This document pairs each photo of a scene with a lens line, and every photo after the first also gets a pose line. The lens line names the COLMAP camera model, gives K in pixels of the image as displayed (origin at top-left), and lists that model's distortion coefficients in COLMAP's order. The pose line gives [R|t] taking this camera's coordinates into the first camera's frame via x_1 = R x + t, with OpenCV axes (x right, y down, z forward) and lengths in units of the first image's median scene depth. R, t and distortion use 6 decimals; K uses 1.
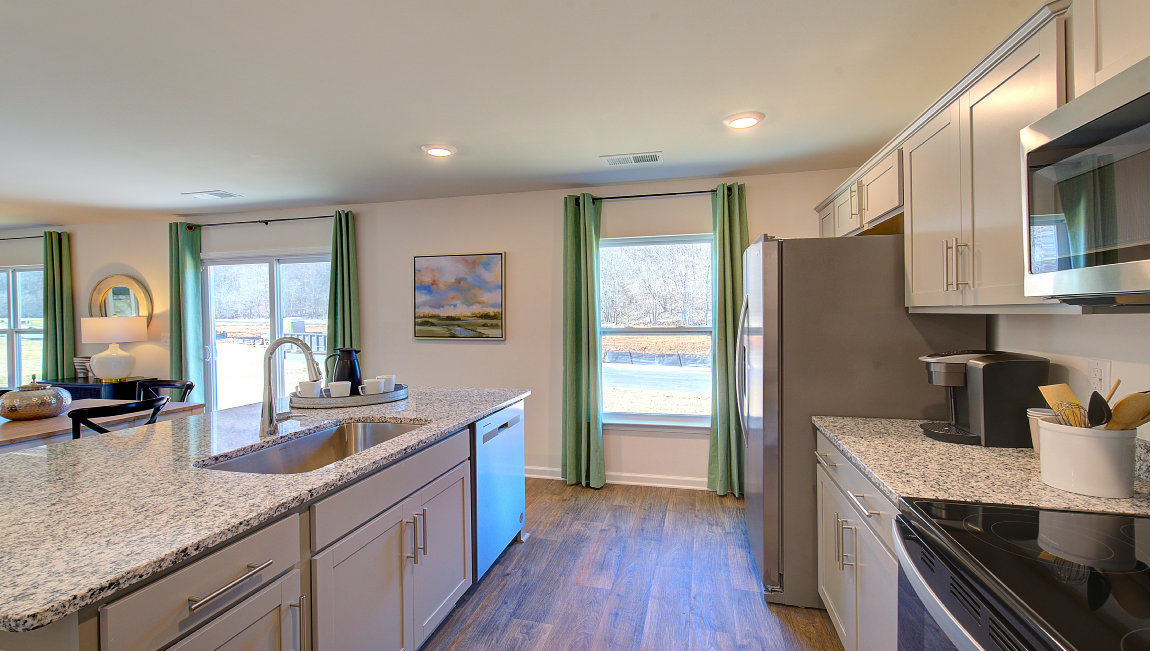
lens RADIAL K [[496.8, 0, 568.5], [0, 496.8, 317.0], [0, 0, 1]] dist [-0.000225, 0.000069]
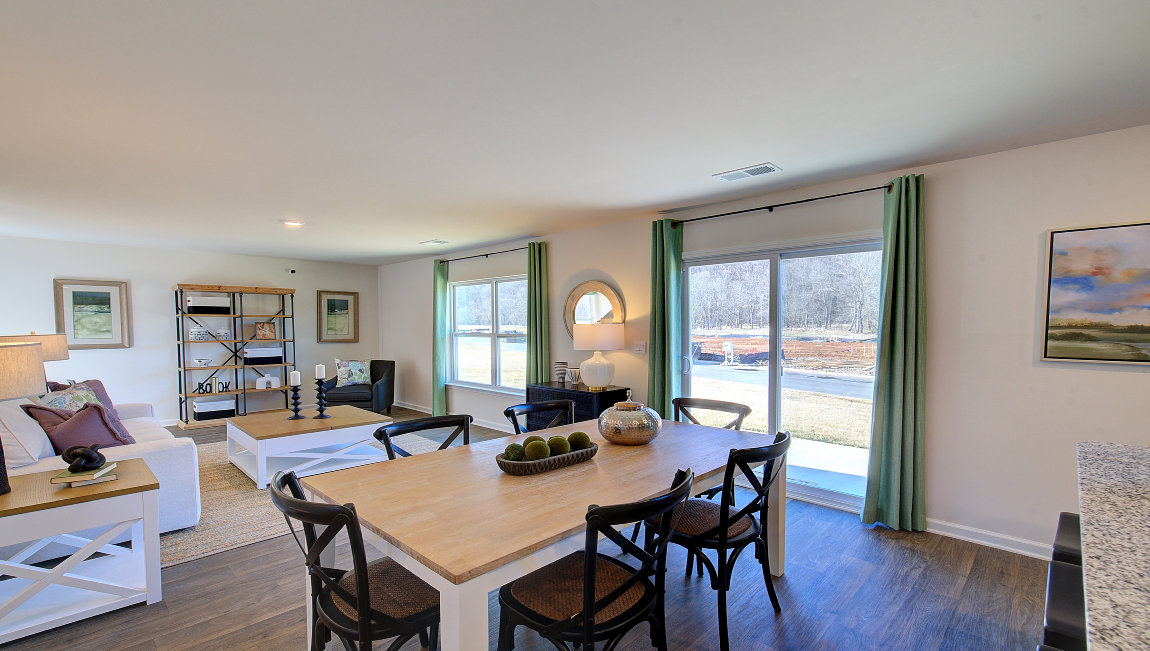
lens RADIAL K [[506.9, 0, 578.7], [0, 506.9, 347.8], [0, 0, 1]] dist [0.001458, 0.000566]
pose [[0.867898, 0.030380, -0.495812, -0.513935], [-0.008836, 0.998914, 0.045740, 0.002686], [0.496663, -0.035317, 0.867225, 0.128437]]
